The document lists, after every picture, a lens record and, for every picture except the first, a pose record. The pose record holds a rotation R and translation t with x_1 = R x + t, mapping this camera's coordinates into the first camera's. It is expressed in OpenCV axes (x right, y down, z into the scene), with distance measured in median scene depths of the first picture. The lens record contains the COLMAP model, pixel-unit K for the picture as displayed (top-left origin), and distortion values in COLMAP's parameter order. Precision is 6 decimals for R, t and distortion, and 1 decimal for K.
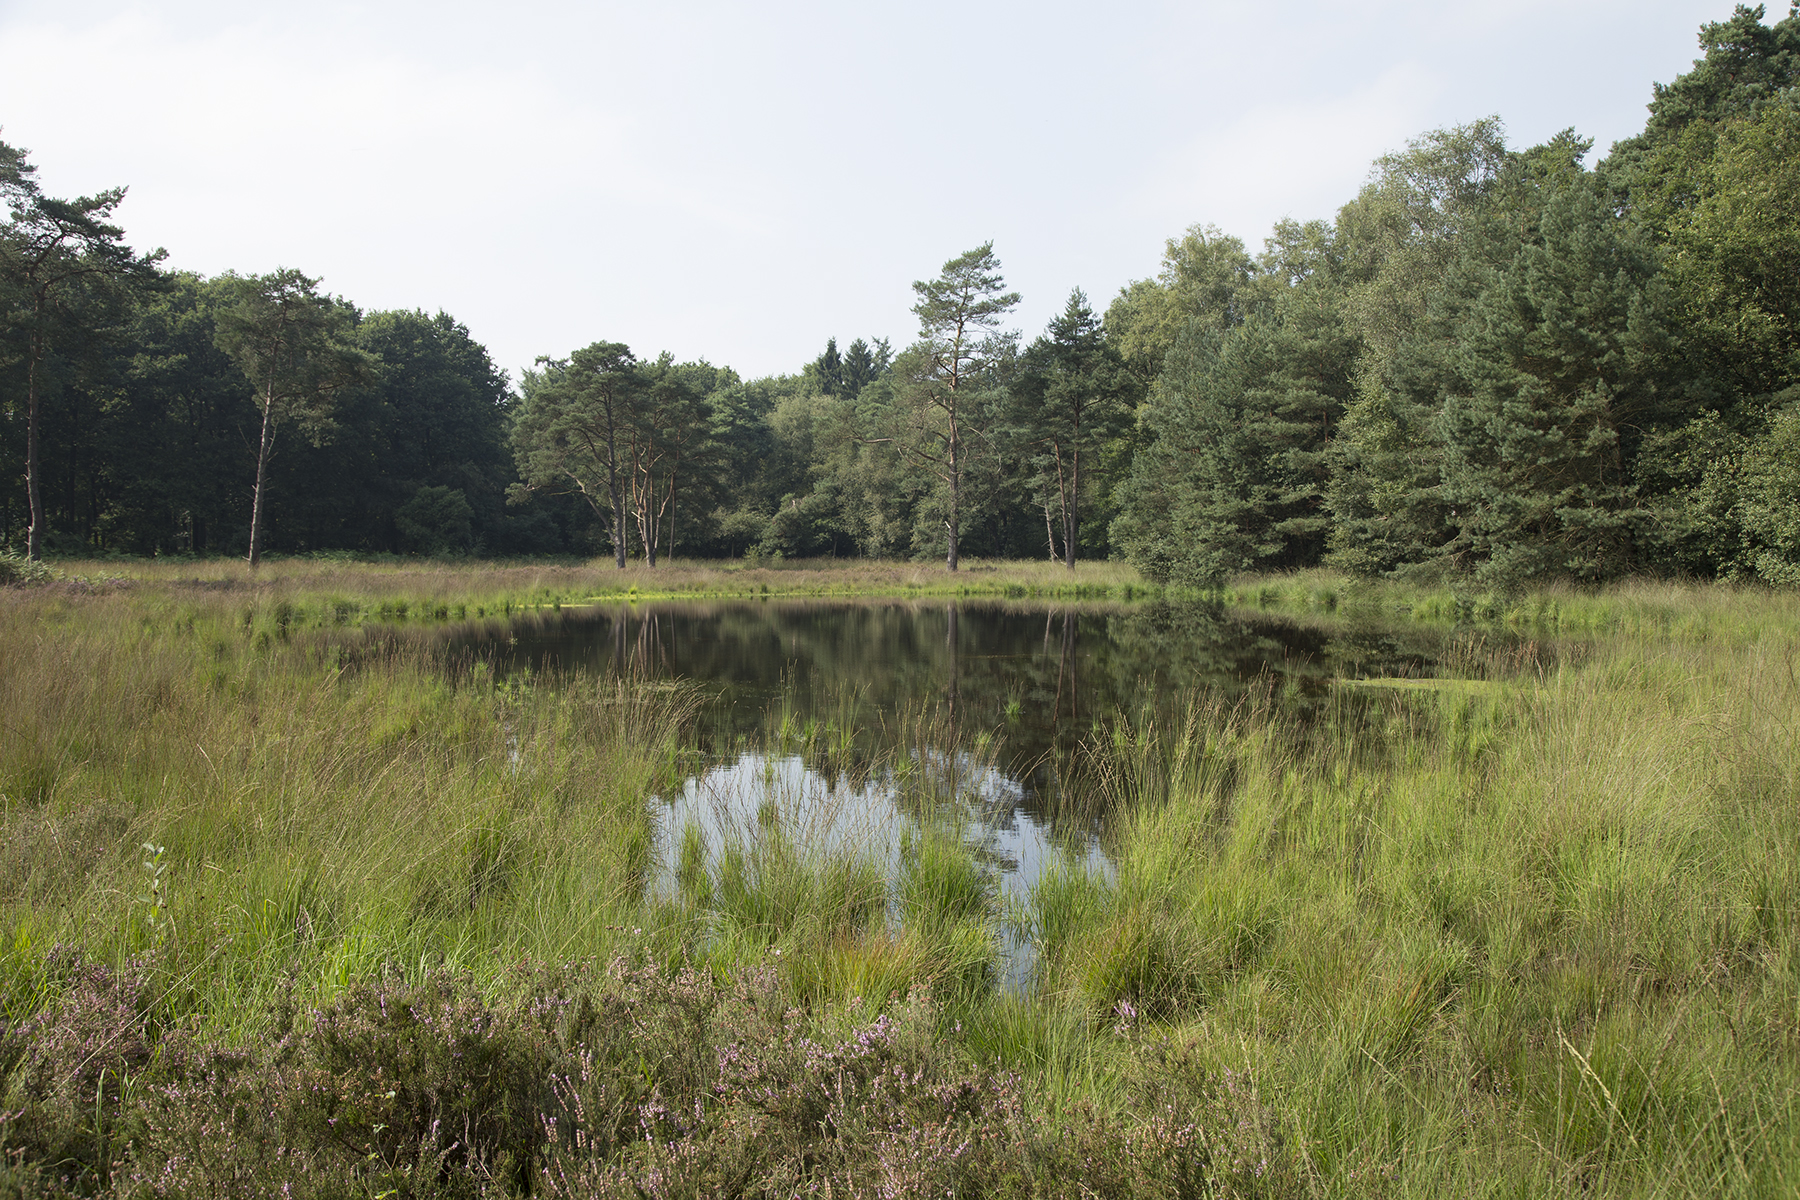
lens RADIAL K [[1657.4, 0, 898.9], [0, 1657.4, 603.4], [0, 0, 1]] dist [0.004381, 0.000000]
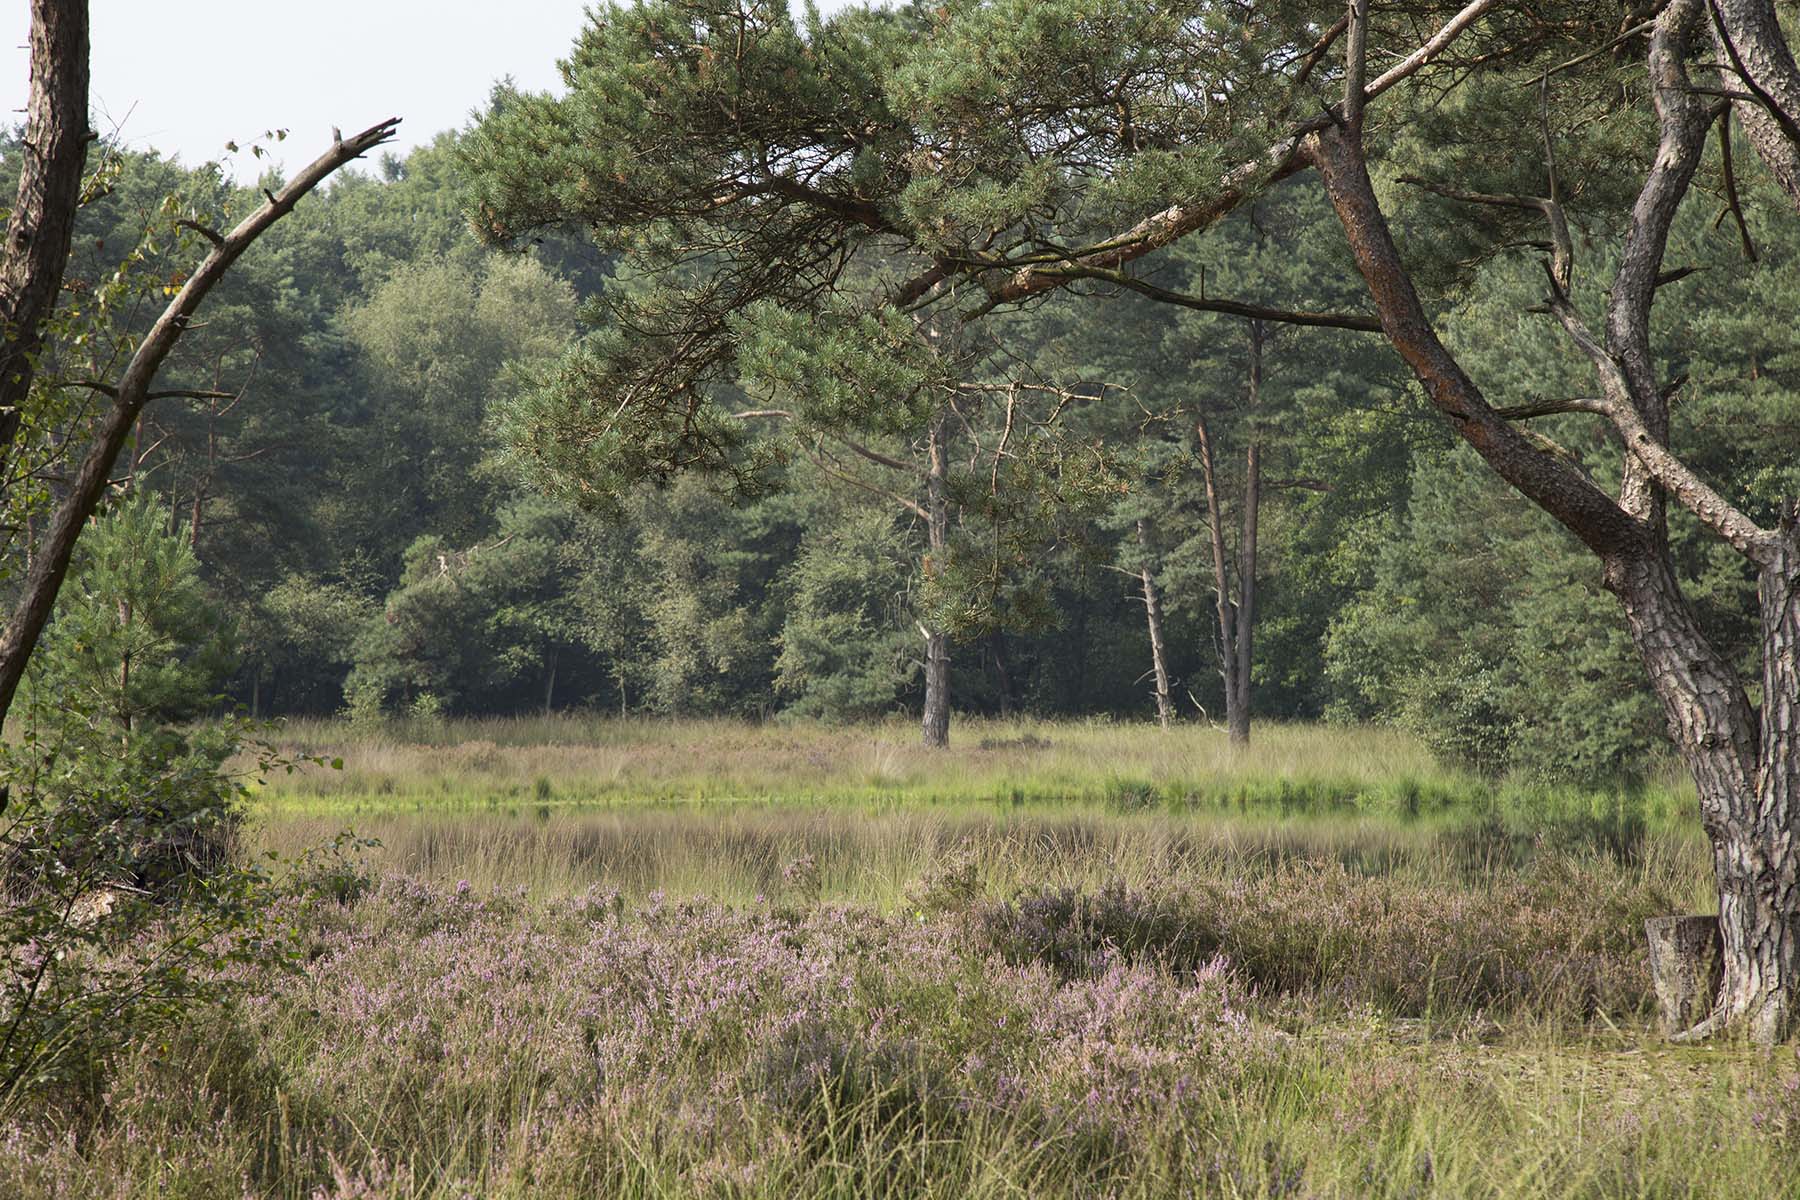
lens RADIAL K [[5476.1, 0, 899.3], [0, 5476.1, 597.6], [0, 0, 1]] dist [0.948635, 0.000000]
pose [[0.997921, 0.001792, 0.064420, -0.059844], [0.001368, 0.998799, -0.048973, 0.008213], [-0.064430, 0.048959, 0.996720, -0.286393]]
